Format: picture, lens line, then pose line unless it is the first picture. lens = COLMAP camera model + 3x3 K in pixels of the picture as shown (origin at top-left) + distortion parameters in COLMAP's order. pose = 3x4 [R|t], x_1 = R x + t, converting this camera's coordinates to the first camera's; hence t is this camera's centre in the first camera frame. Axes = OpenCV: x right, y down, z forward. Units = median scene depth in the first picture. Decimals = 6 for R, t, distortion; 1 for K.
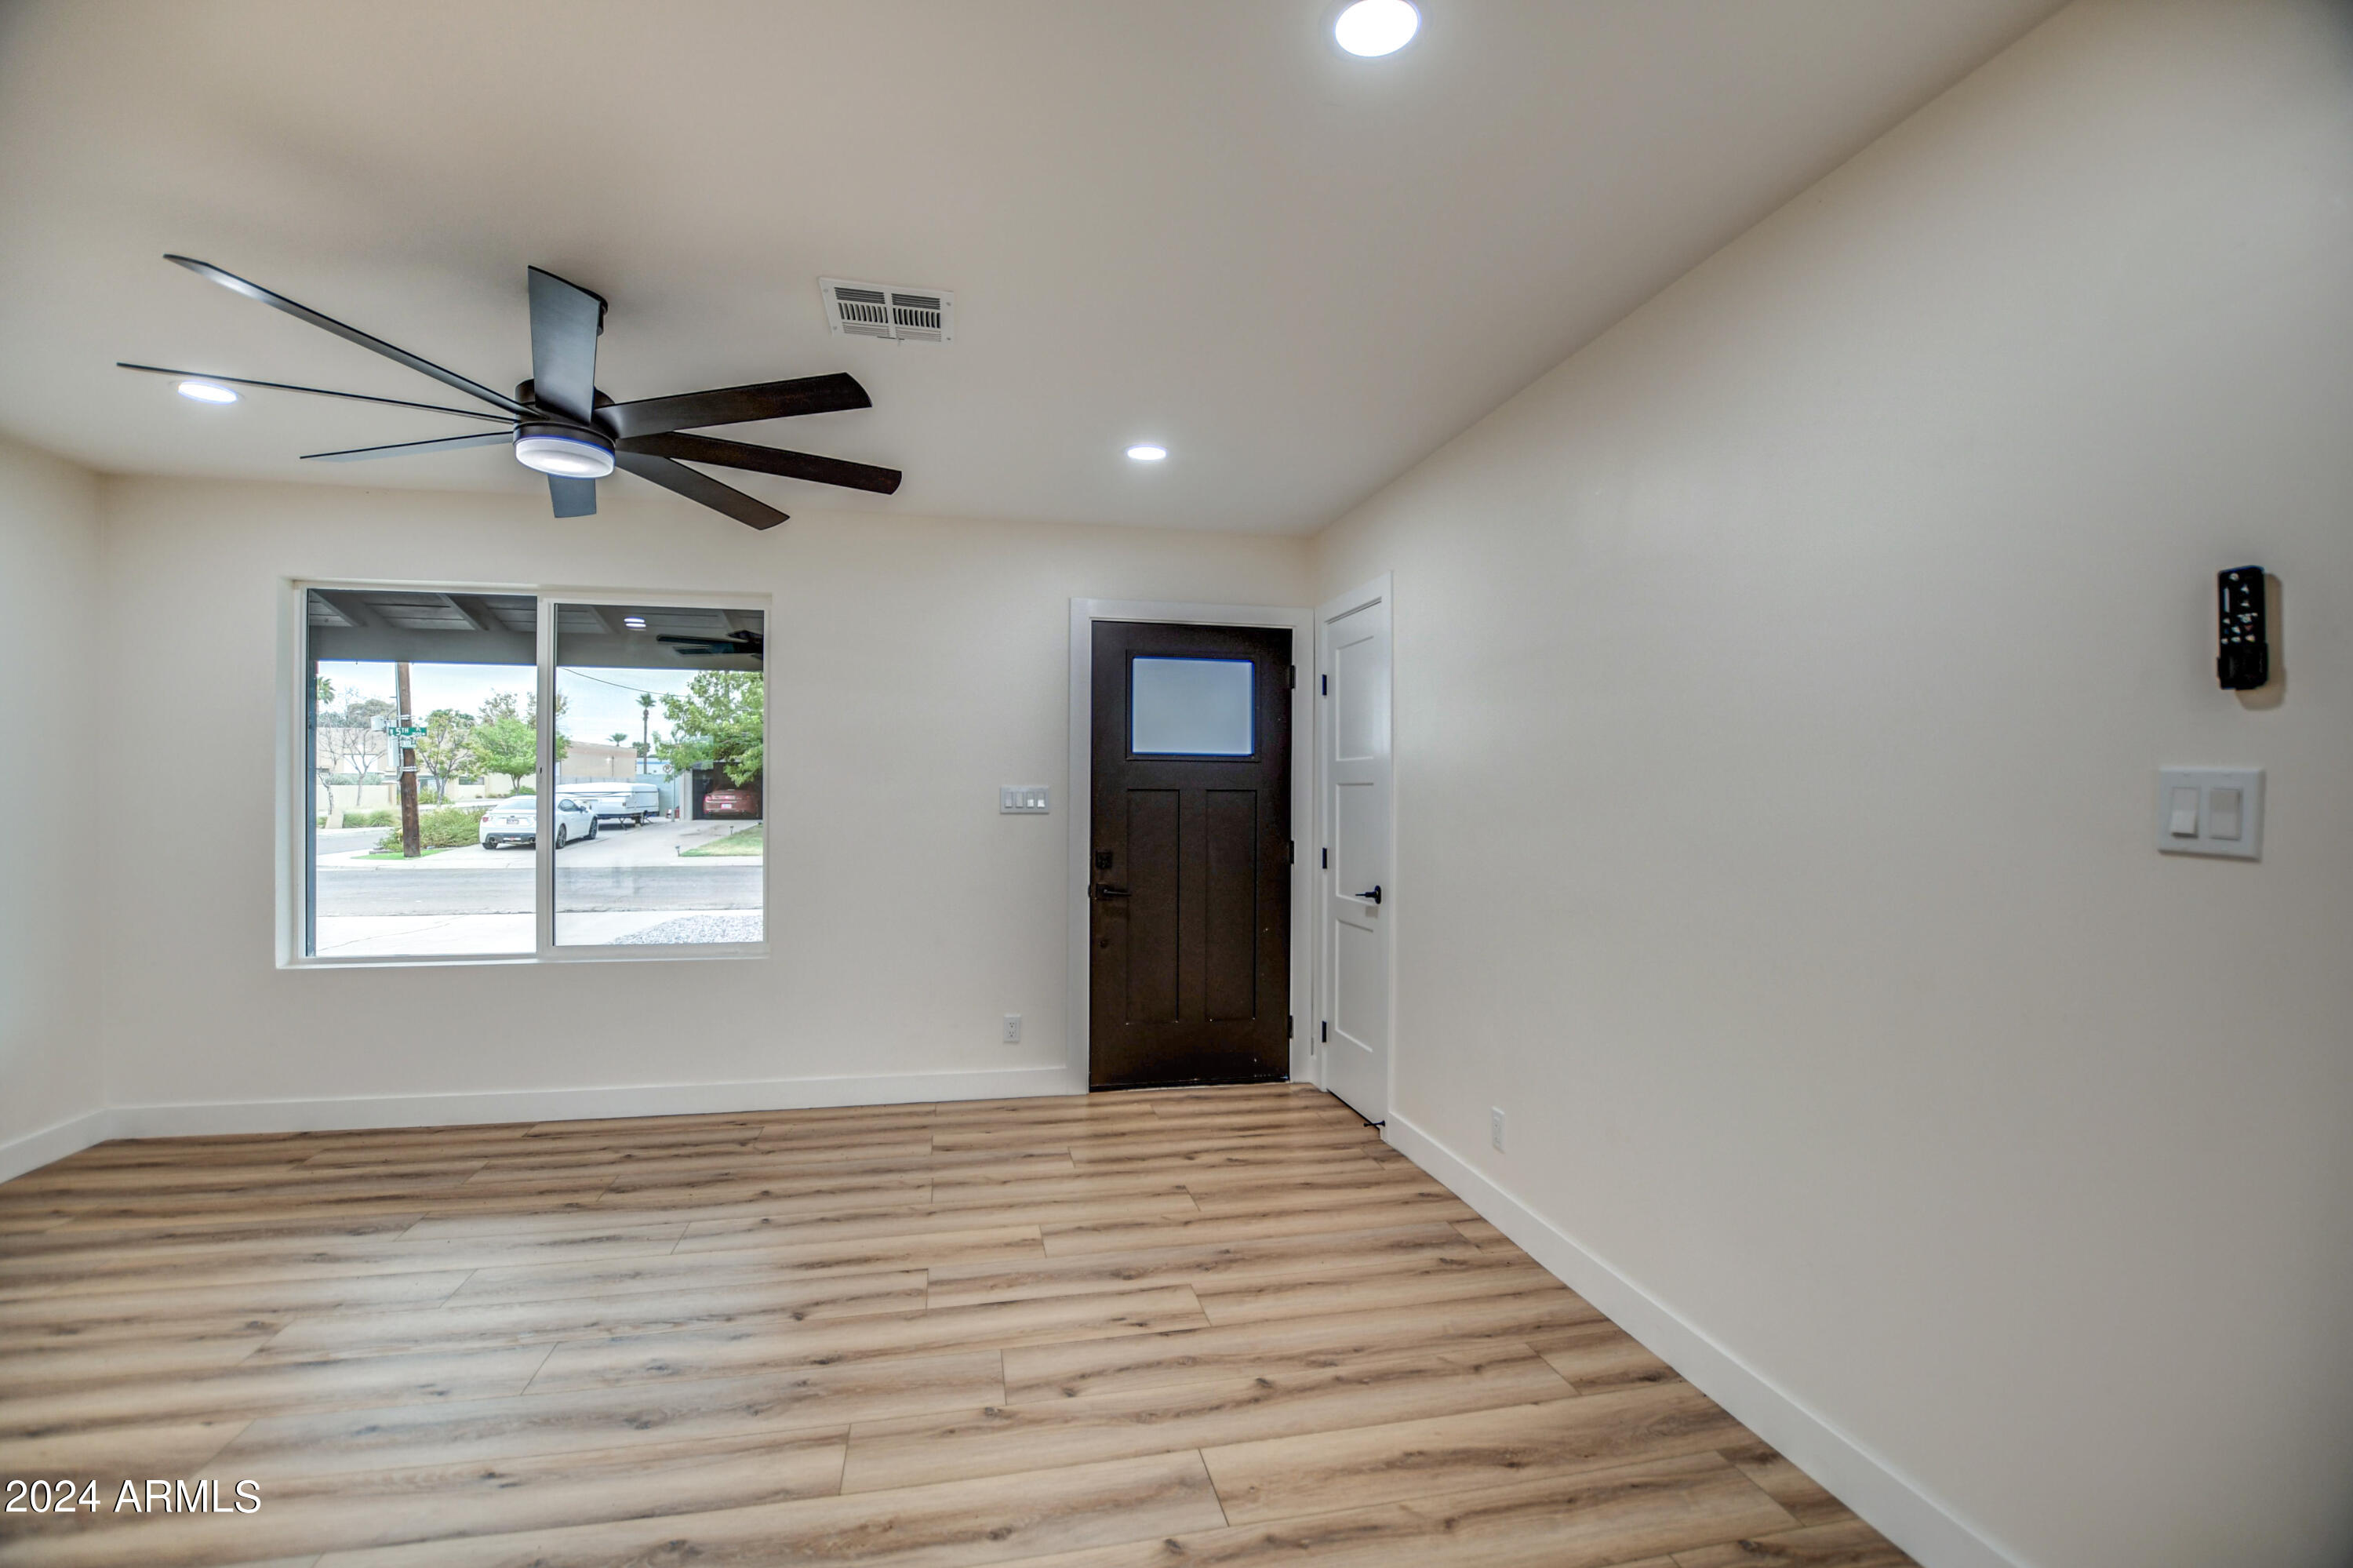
lens RADIAL K [[1057.2, 0, 1191.4], [0, 1057.2, 787.0], [0, 0, 1]] dist [-0.026121, -0.000742]
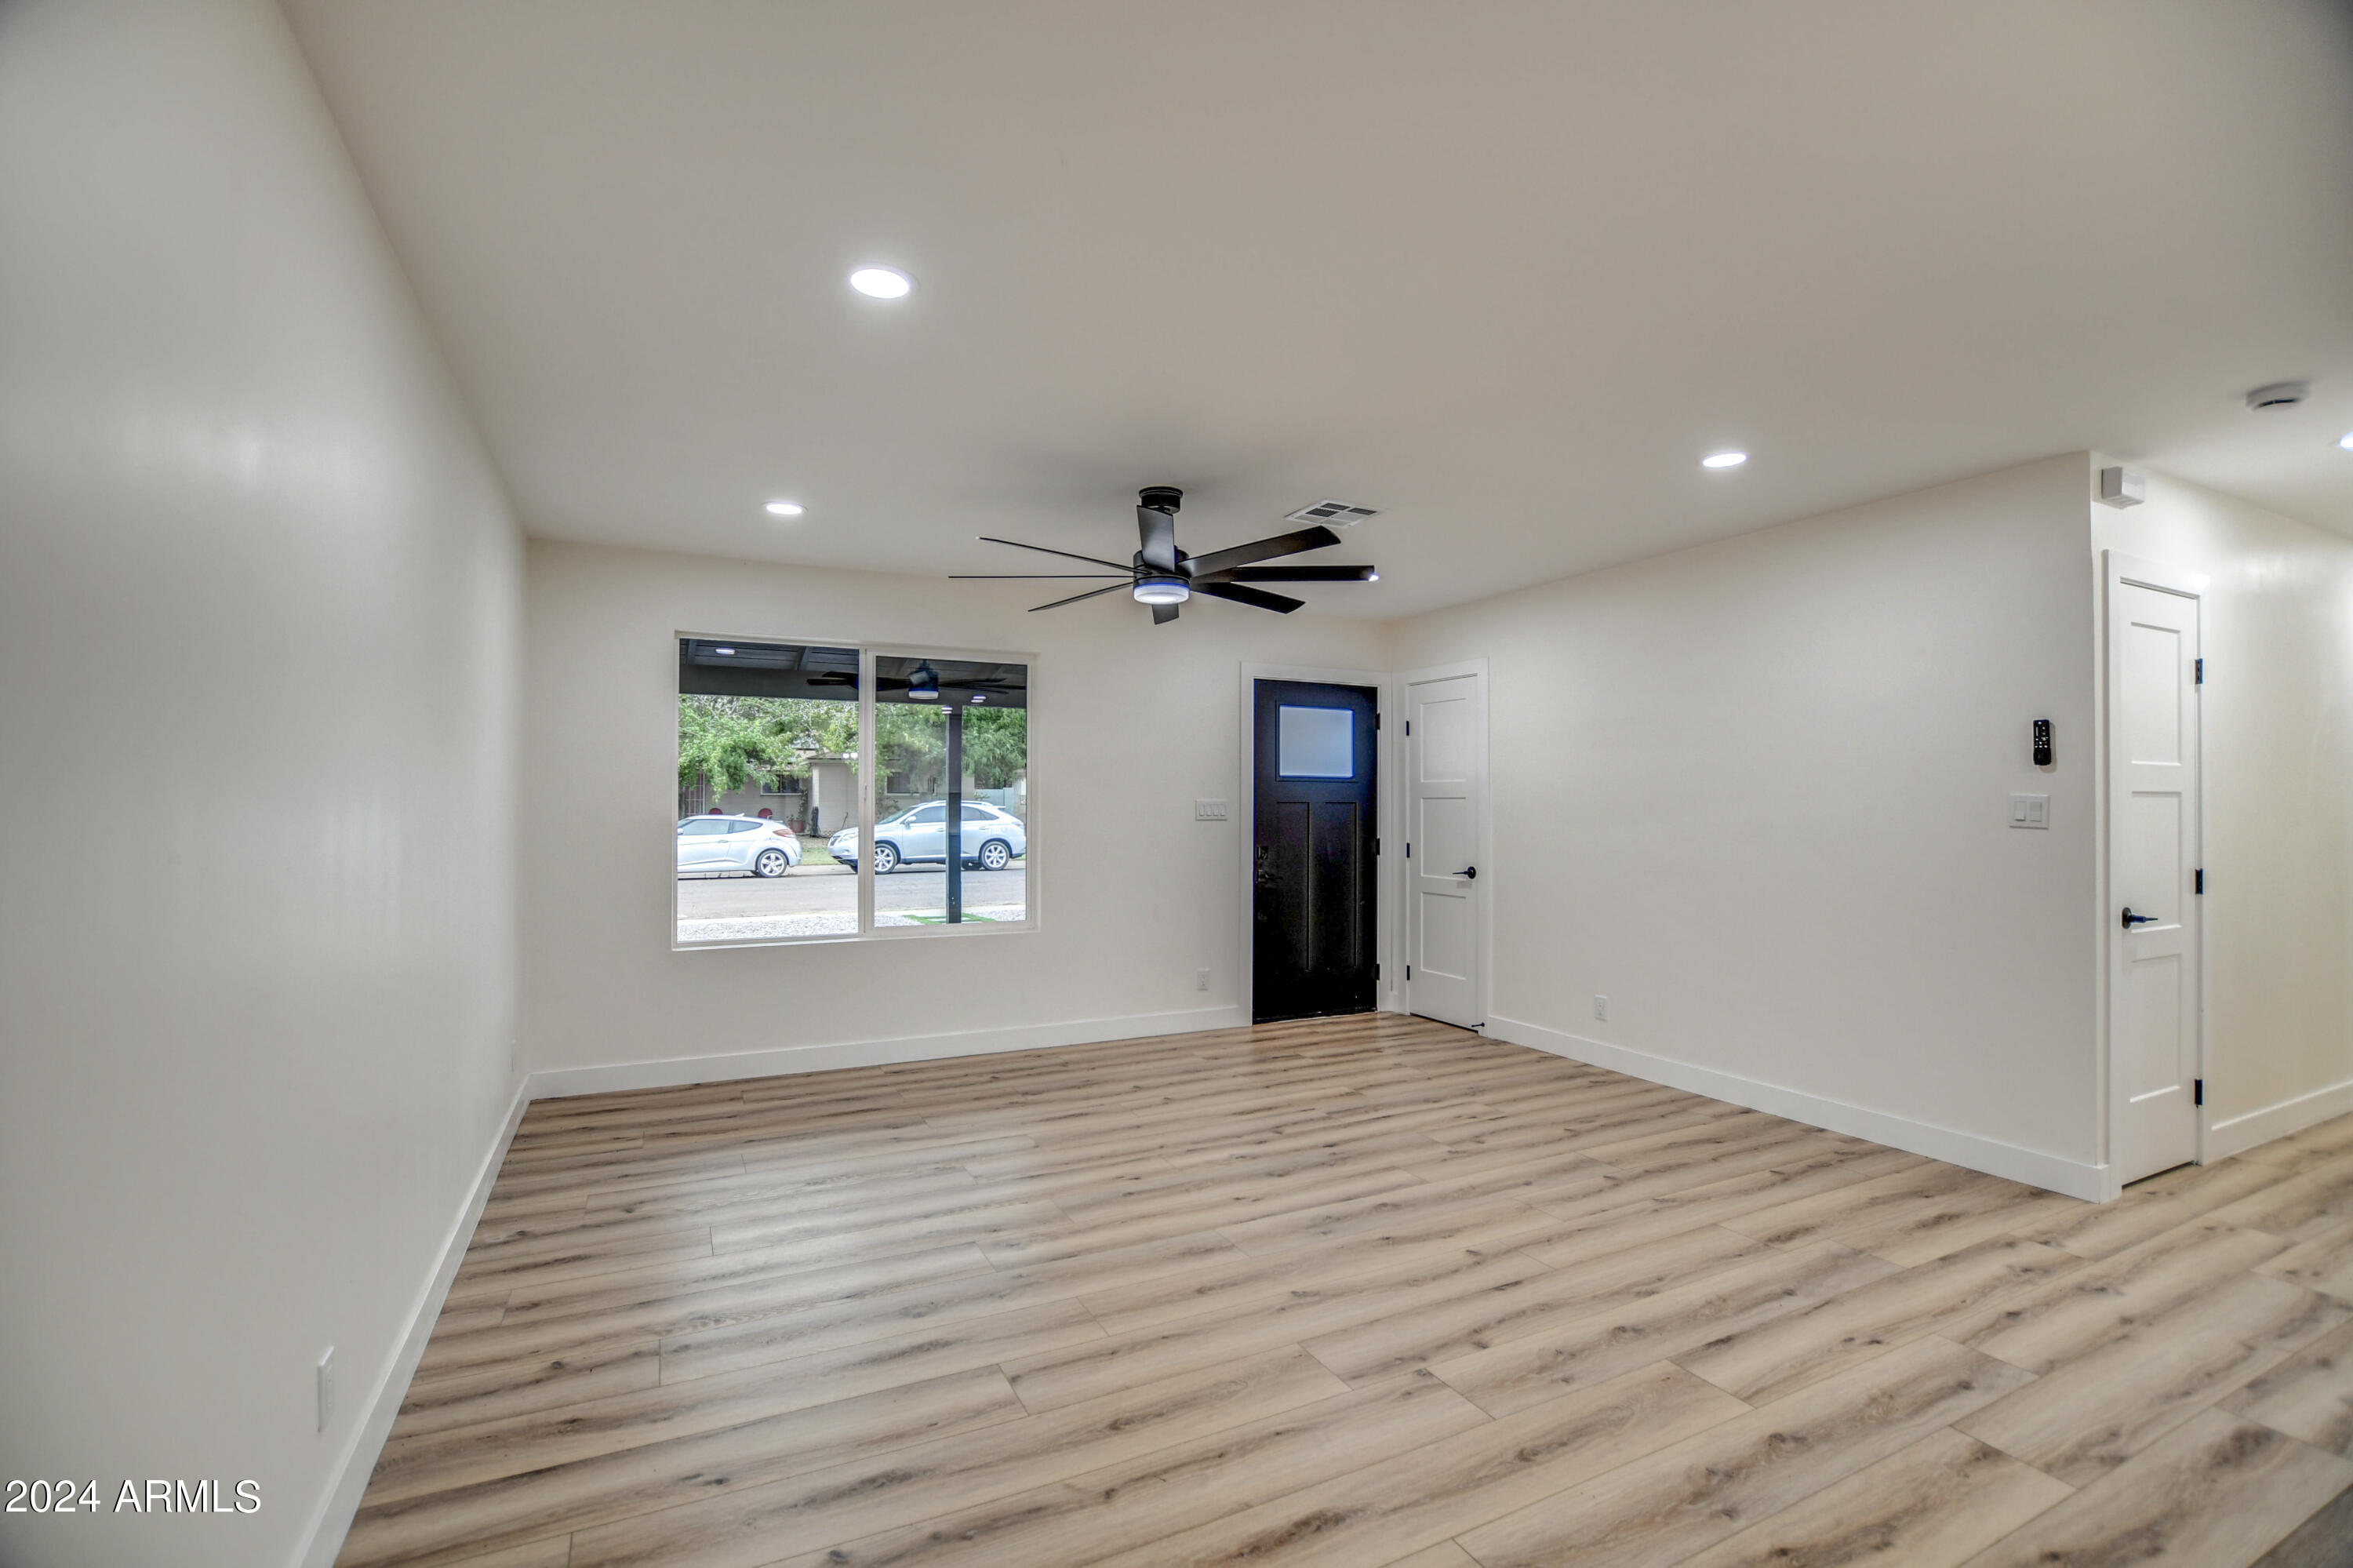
lens RADIAL K [[1057.2, 0, 1177.0], [0, 1057.2, 793.1], [0, 0, 1]] dist [-0.041445, -0.000066]
pose [[0.972338, -0.004448, 0.233536, -0.644504], [0.004832, 0.999988, -0.001072, -0.010839], [-0.233528, 0.002171, 0.972348, -0.385544]]
